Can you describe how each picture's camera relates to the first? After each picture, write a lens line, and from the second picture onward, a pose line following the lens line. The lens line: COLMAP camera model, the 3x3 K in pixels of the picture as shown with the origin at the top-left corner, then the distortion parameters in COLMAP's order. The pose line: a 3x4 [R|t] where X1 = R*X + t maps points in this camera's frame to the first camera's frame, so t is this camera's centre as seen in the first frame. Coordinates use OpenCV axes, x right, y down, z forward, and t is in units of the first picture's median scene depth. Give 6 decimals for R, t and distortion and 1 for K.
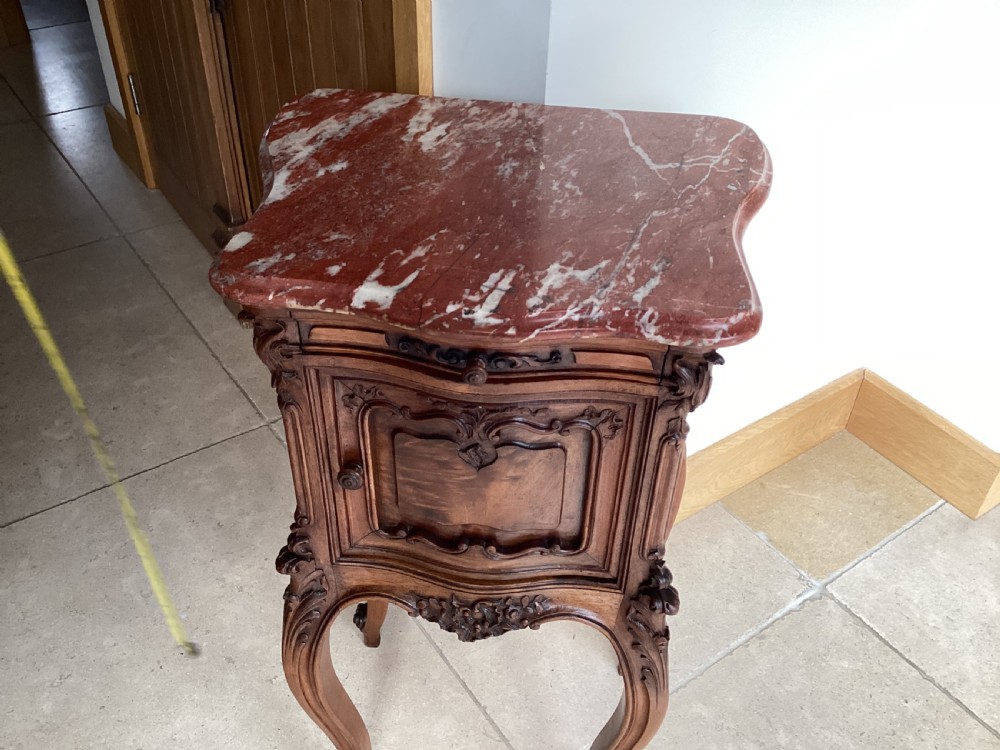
lens RADIAL K [[907.4, 0, 500.0], [0, 907.4, 375.0], [0, 0, 1]] dist [0.120038, -0.245488]
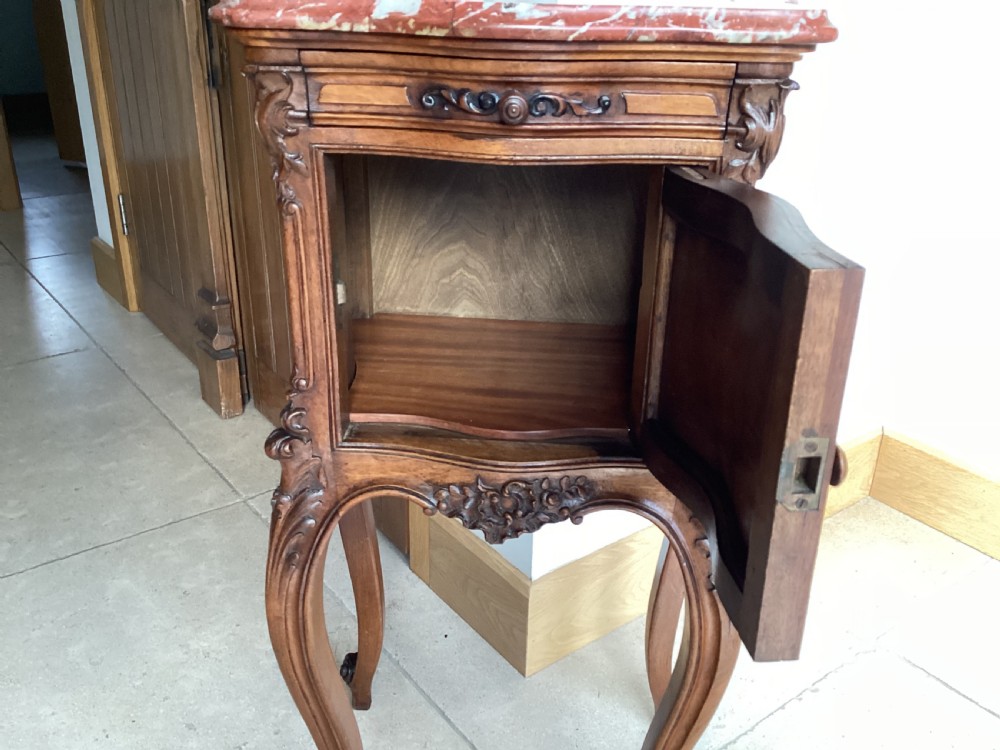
lens RADIAL K [[903.7, 0, 500.8], [0, 903.7, 376.6], [0, 0, 1]] dist [0.104048, -0.190757]
pose [[0.999328, -0.017547, 0.032173, -0.057355], [0.025025, 0.968101, -0.249306, 0.366098], [-0.026773, 0.249944, 0.967890, 0.183536]]
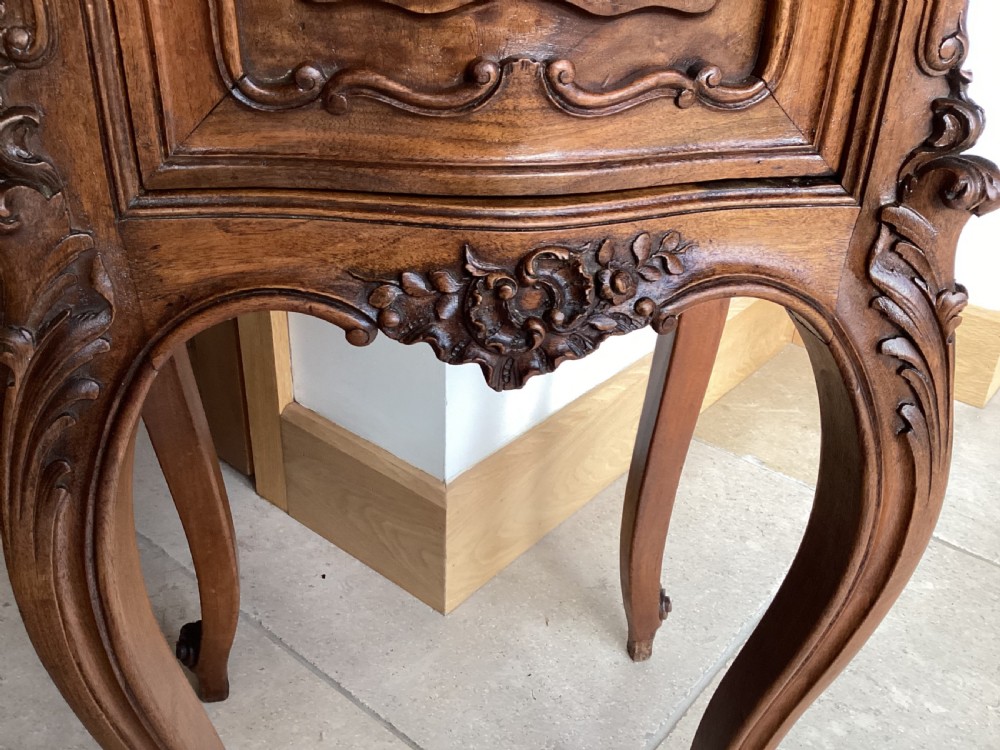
lens RADIAL K [[903.7, 0, 500.8], [0, 903.7, 376.6], [0, 0, 1]] dist [0.104048, -0.190757]
pose [[0.964102, -0.120378, 0.236676, -0.136291], [0.156738, 0.977479, -0.141309, 0.357367], [-0.214335, 0.173333, 0.961258, 0.655888]]
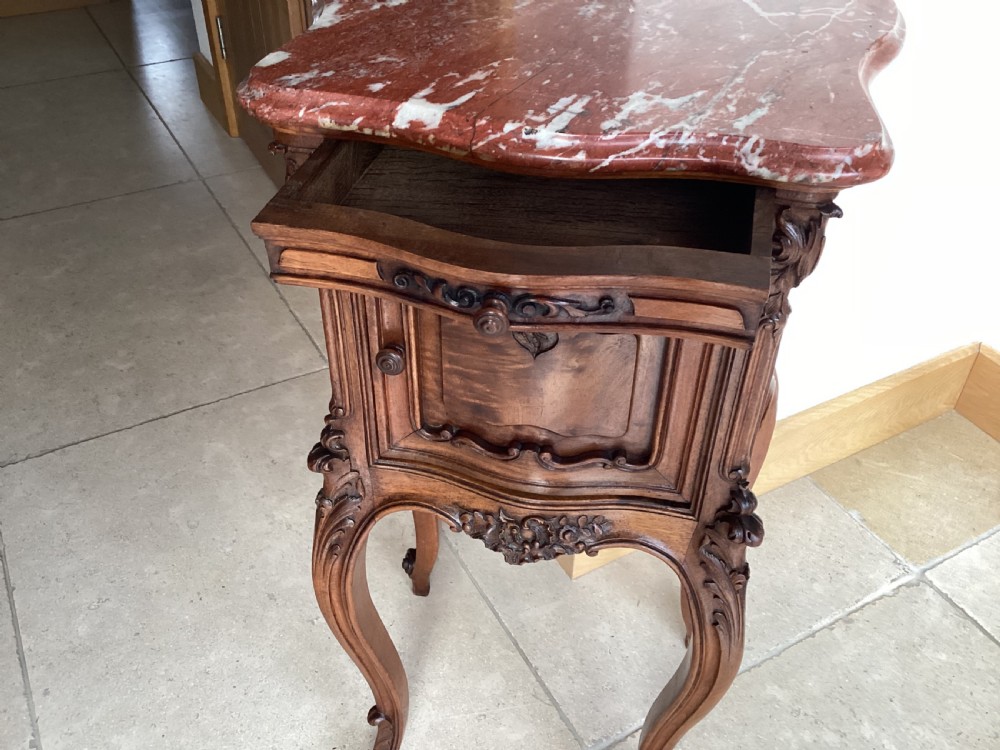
lens RADIAL K [[909.1, 0, 497.9], [0, 909.1, 376.5], [0, 0, 1]] dist [0.111106, -0.224437]
pose [[0.994419, 0.056883, -0.088860, 0.017239], [-0.057063, 0.998370, 0.000512, 0.115848], [0.088744, 0.004561, 0.996044, 0.125435]]
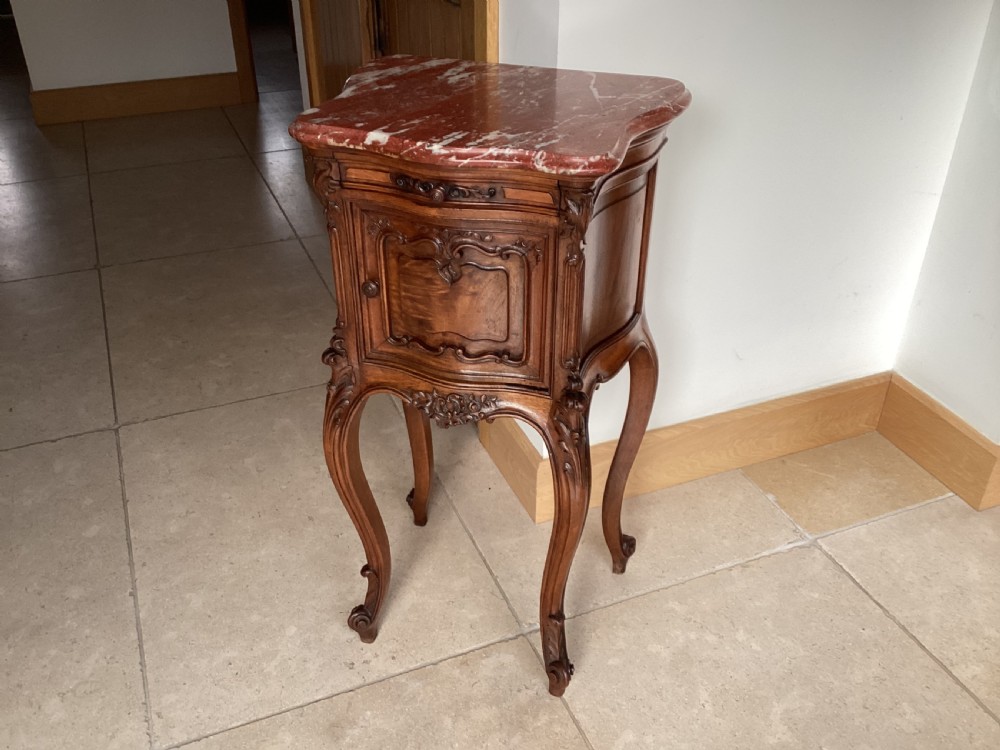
lens RADIAL K [[918.6, 0, 500.0], [0, 918.6, 375.0], [0, 0, 1]] dist [0.117431, -0.261541]
pose [[0.975362, 0.095995, -0.198631, 0.338476], [-0.118776, 0.987233, -0.106129, 0.367856], [0.185907, 0.127107, 0.974311, -0.391827]]
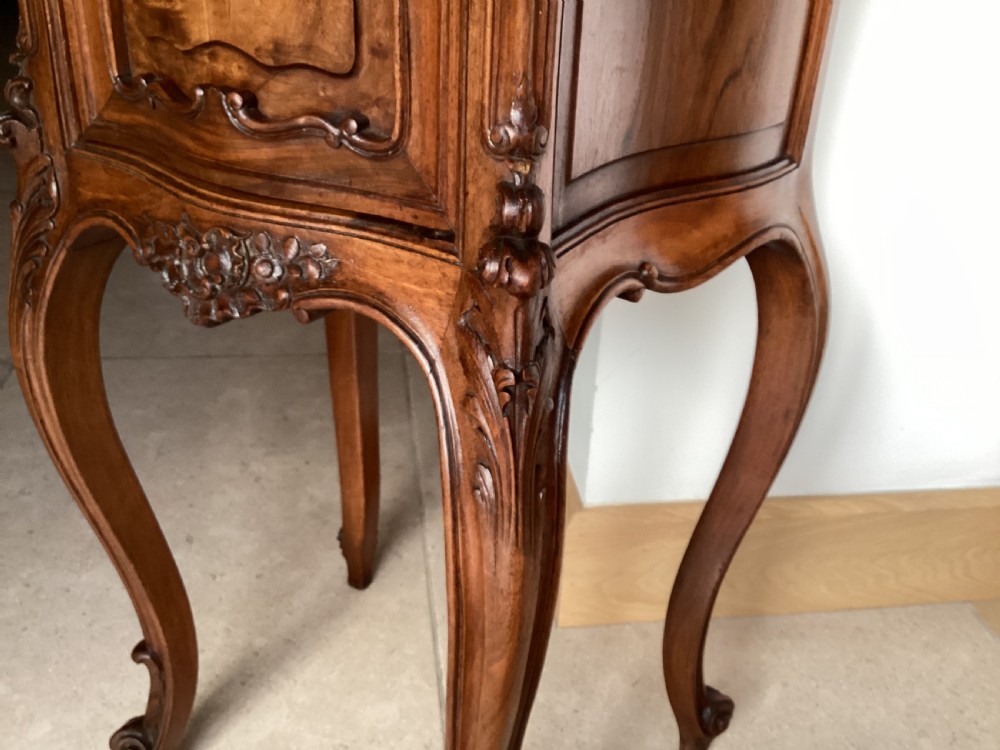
lens RADIAL K [[923.3, 0, 500.7], [0, 923.3, 380.2], [0, 0, 1]] dist [0.066045, -0.156740]
pose [[0.887671, 0.226522, -0.400910, 0.360098], [-0.301932, 0.943676, -0.135324, 0.358322], [0.347676, 0.241171, 0.906067, 0.608674]]
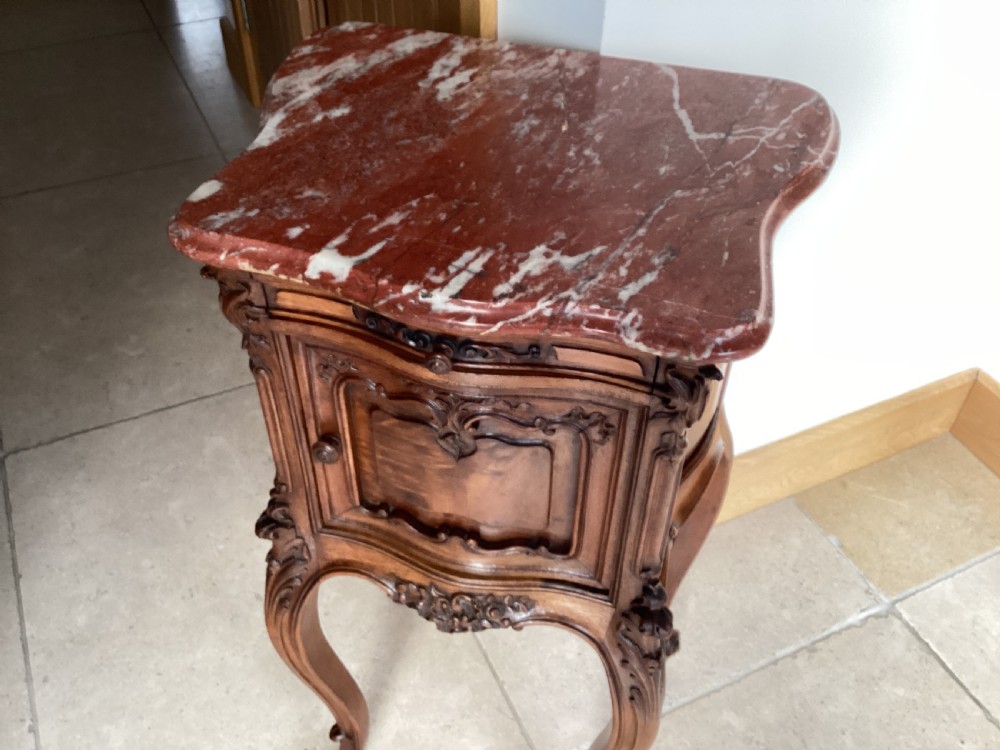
lens RADIAL K [[918.6, 0, 500.0], [0, 918.6, 375.0], [0, 0, 1]] dist [0.117431, -0.261541]
pose [[0.985964, 0.104315, -0.130362, 0.120488], [-0.095340, 0.992742, 0.073305, -0.048155], [0.137062, -0.059847, 0.988753, 0.088925]]
